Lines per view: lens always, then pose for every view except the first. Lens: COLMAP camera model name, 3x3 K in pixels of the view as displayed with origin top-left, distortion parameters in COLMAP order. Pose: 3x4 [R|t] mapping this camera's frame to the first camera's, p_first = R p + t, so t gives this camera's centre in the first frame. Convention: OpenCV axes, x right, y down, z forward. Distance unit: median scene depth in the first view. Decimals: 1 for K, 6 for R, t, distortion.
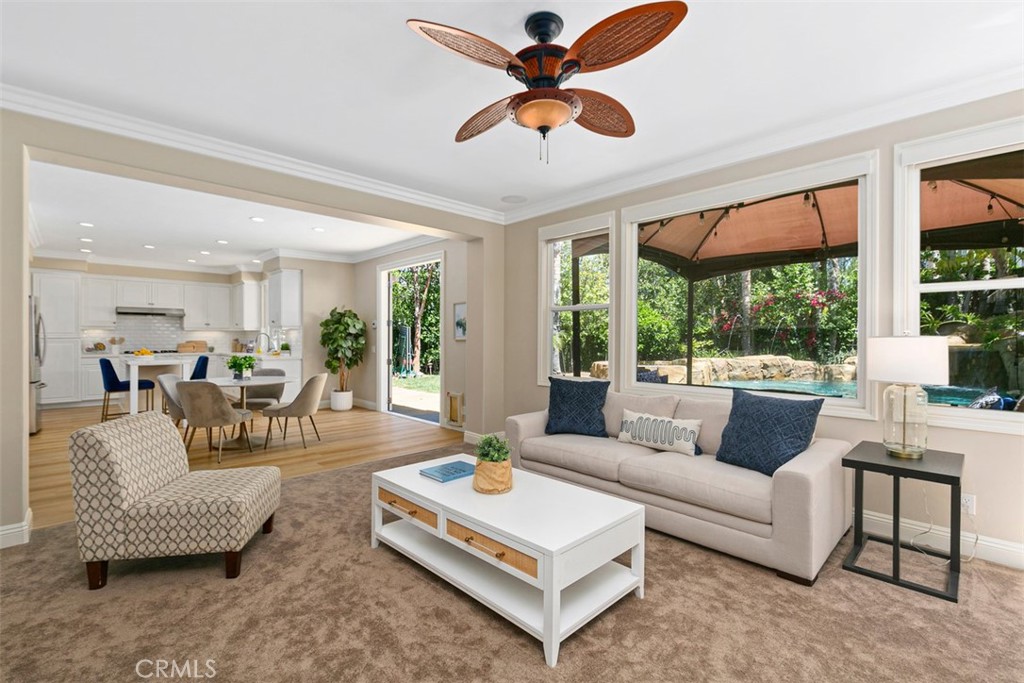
lens RADIAL K [[454.1, 0, 506.4], [0, 454.1, 337.7], [0, 0, 1]] dist [-0.001063, -0.000590]
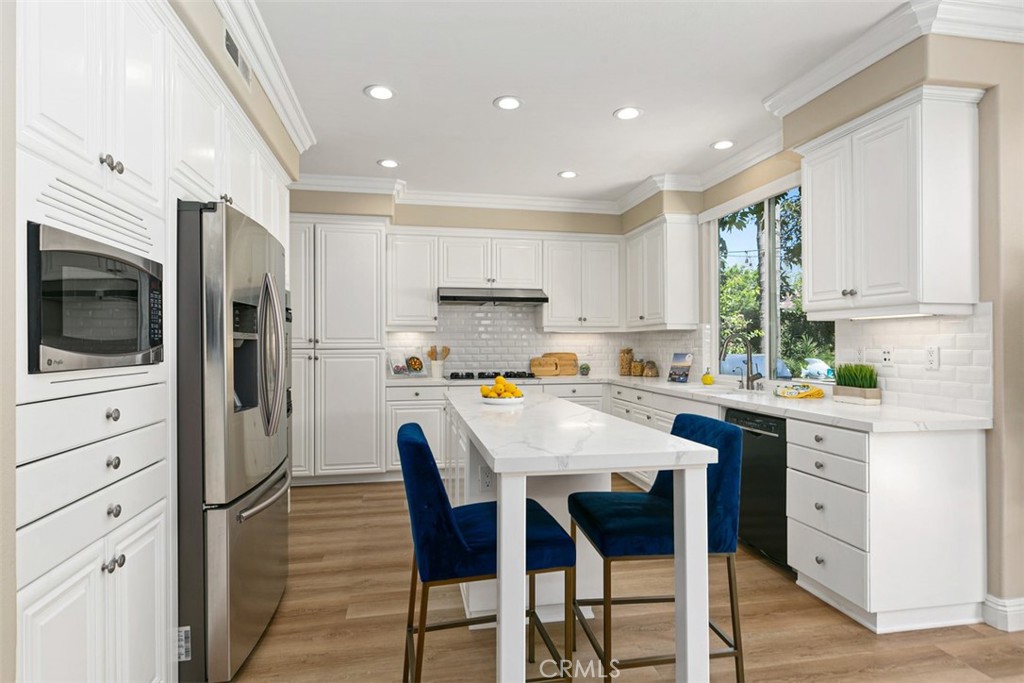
lens RADIAL K [[526.4, 0, 512.3], [0, 526.4, 341.0], [0, 0, 1]] dist [0.001370, -0.001874]
pose [[0.846281, -0.006376, -0.532699, -0.469108], [0.002350, 0.999963, -0.008236, -0.001877], [0.532732, 0.005718, 0.846265, 0.537356]]
